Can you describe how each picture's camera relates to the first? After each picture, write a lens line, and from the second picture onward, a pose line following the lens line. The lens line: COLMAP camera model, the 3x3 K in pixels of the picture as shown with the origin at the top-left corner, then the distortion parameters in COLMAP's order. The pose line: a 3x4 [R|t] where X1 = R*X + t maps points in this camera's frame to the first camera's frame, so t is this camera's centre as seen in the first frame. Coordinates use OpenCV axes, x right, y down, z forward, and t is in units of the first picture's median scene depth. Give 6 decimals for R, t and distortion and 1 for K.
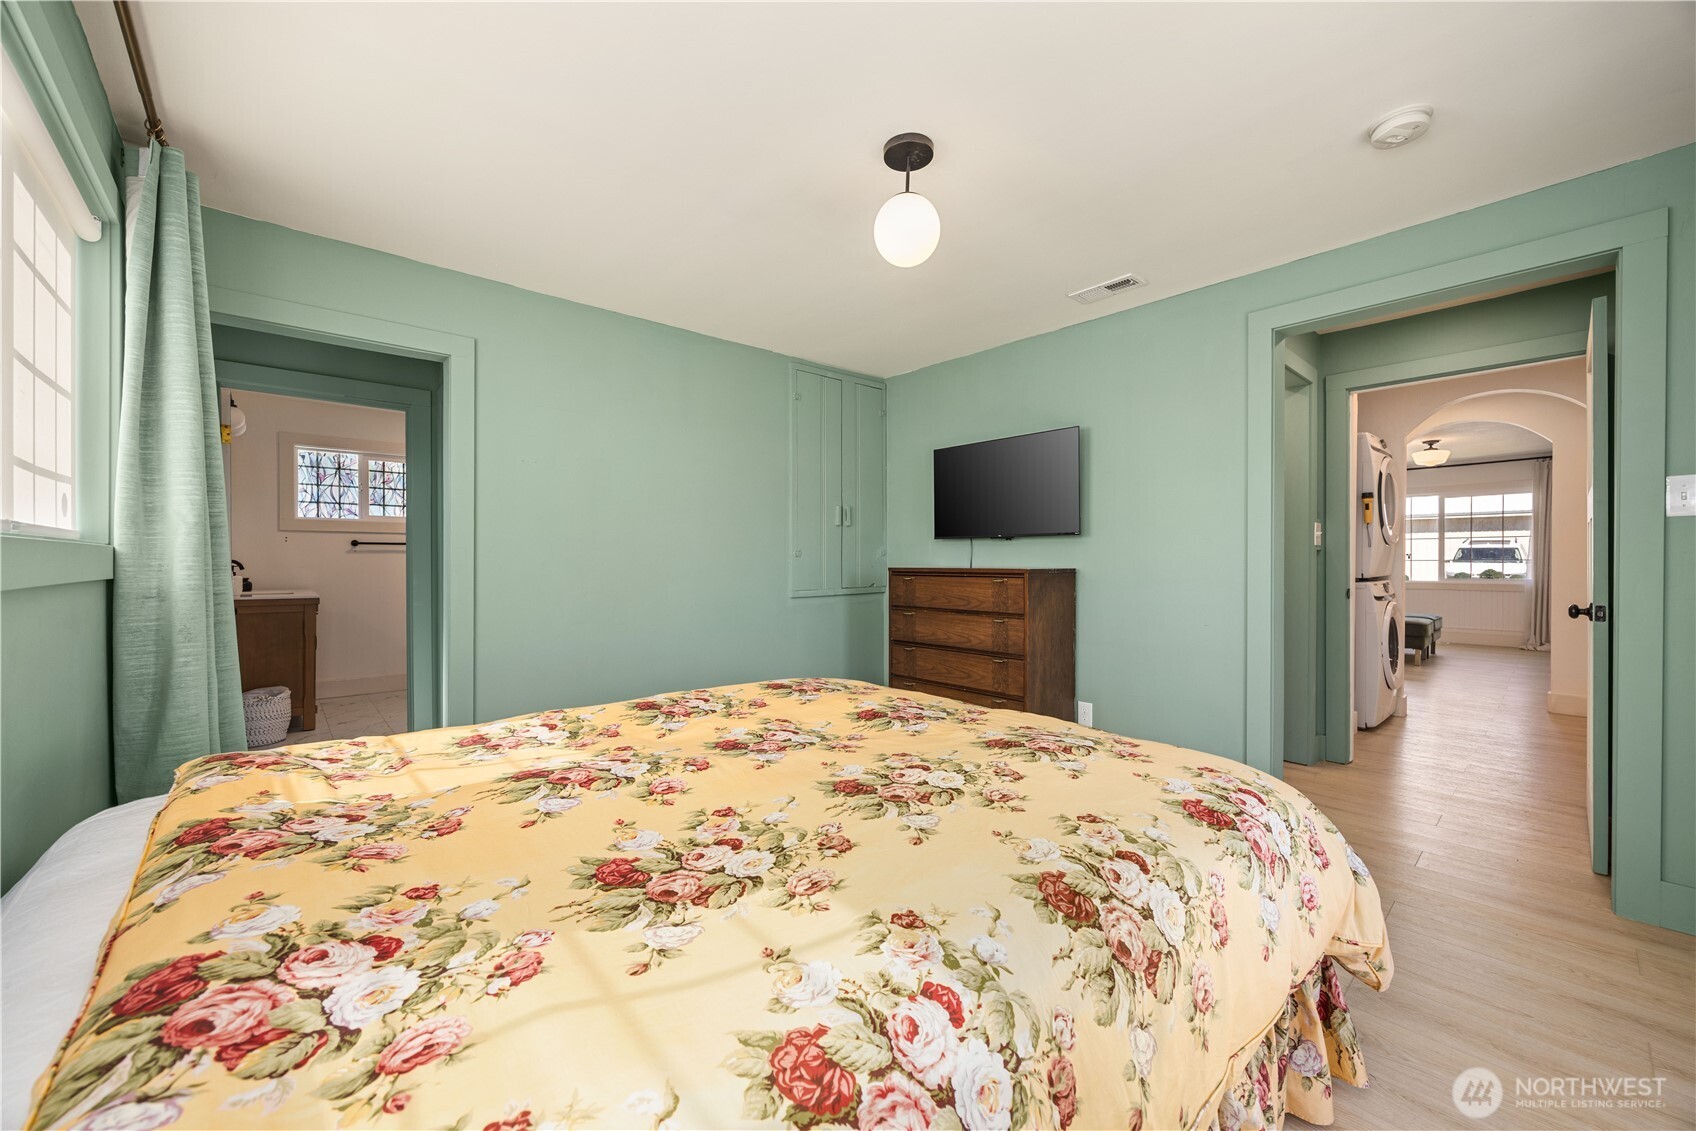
lens RADIAL K [[650.8, 0, 848.2], [0, 650.8, 563.3], [0, 0, 1]] dist [-0.001736, -0.000841]
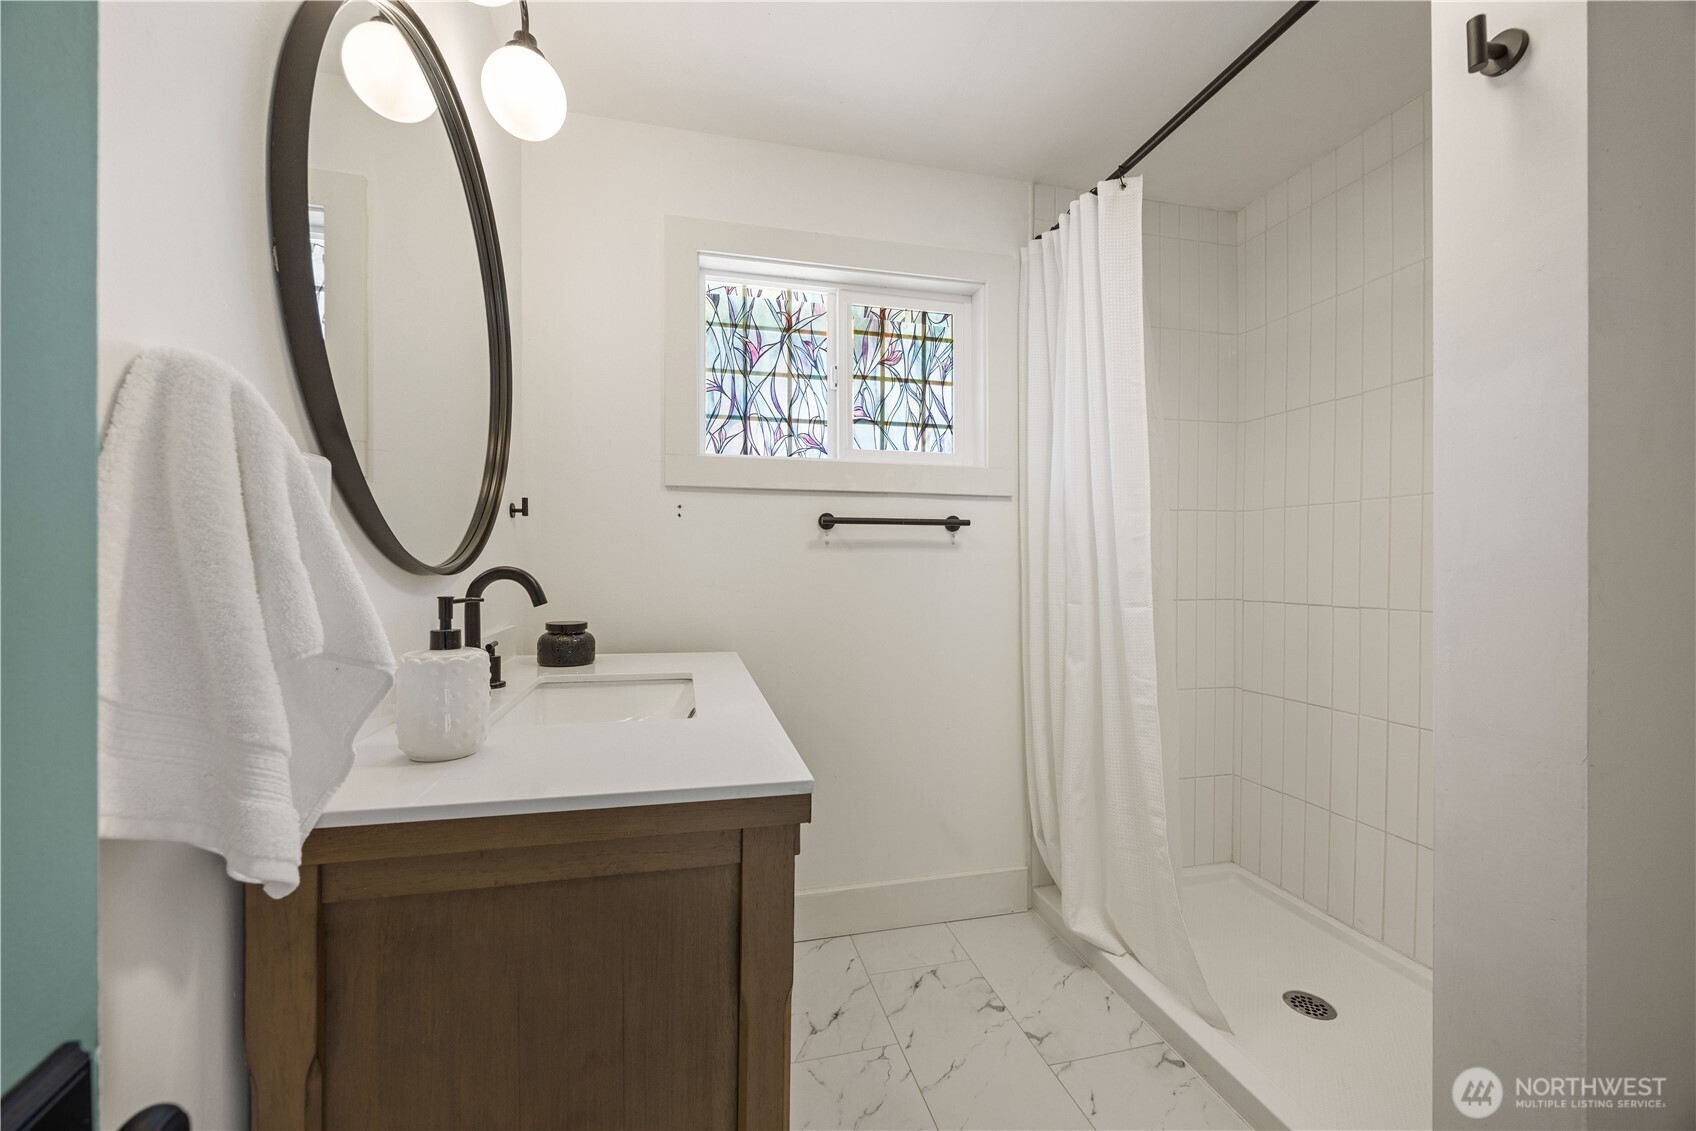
lens RADIAL K [[650.8, 0, 847.8], [0, 650.8, 568.5], [0, 0, 1]] dist [-0.001736, -0.000841]
pose [[0.885565, -0.006527, -0.464470, -0.575893], [0.002730, 0.999957, -0.008846, -0.001409], [0.464508, 0.006566, 0.885544, 0.677994]]
